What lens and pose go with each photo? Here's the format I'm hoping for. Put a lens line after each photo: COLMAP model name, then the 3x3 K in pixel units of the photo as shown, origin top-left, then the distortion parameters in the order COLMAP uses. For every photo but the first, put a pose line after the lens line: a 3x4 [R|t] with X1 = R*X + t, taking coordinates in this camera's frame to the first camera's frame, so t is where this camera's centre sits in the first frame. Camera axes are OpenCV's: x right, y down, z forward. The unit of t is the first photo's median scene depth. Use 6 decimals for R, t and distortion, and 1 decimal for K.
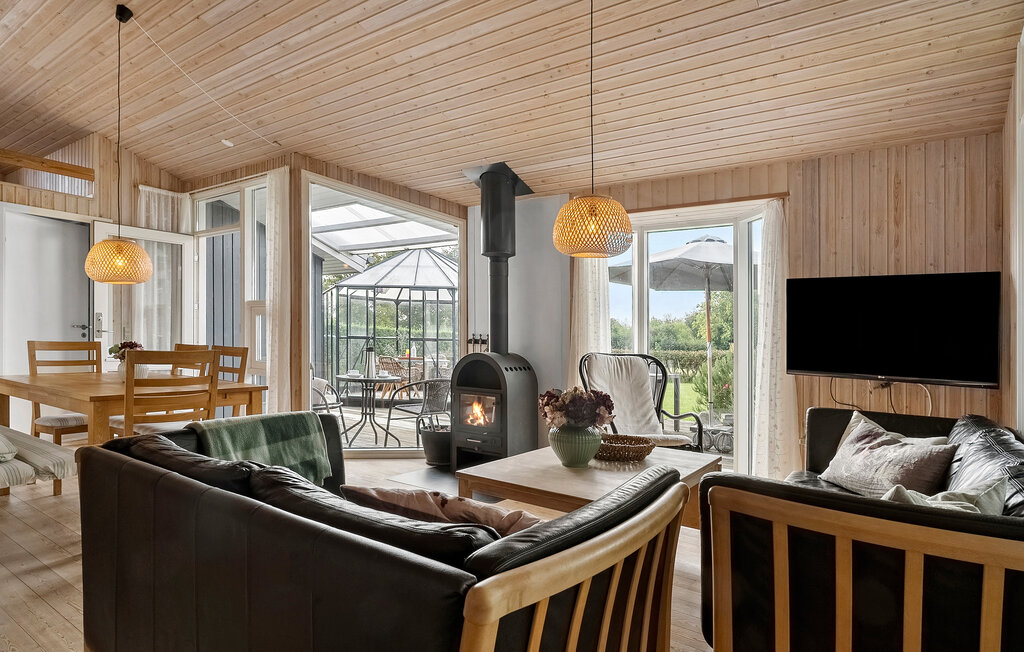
lens RADIAL K [[575.7, 0, 512.0], [0, 575.7, 326.0], [0, 0, 1]] dist [-0.000207, -0.000033]
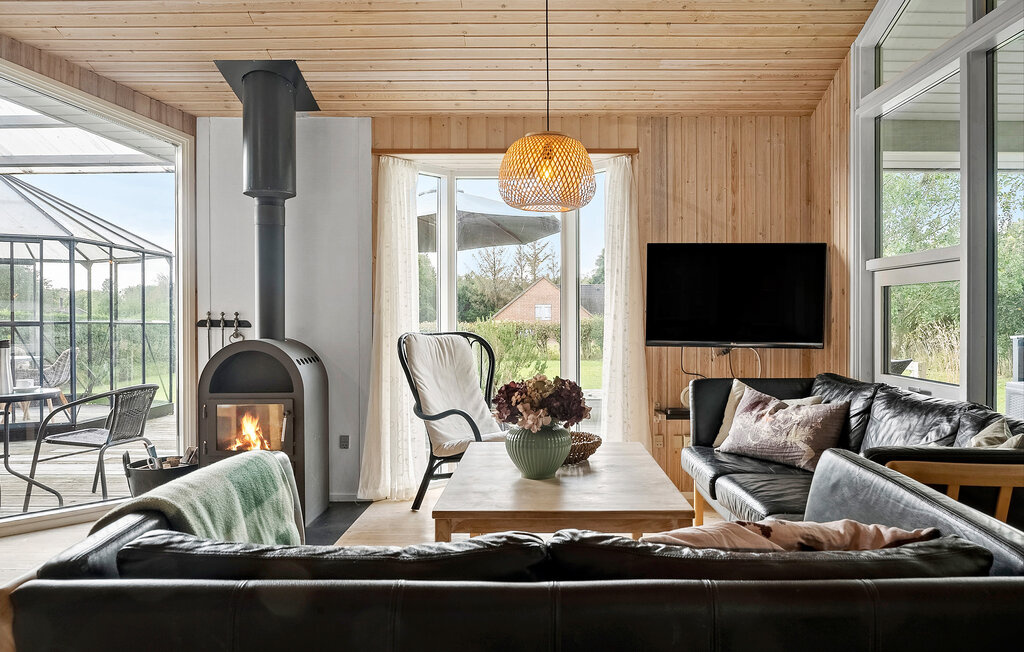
lens RADIAL K [[744.4, 0, 512.2], [0, 744.4, 299.3], [0, 0, 1]] dist [-0.017509, -0.001301]
pose [[0.809839, -0.017342, 0.586395, -0.408061], [0.012888, 0.999848, 0.011770, -0.009137], [-0.586510, -0.001975, 0.809940, 0.163047]]
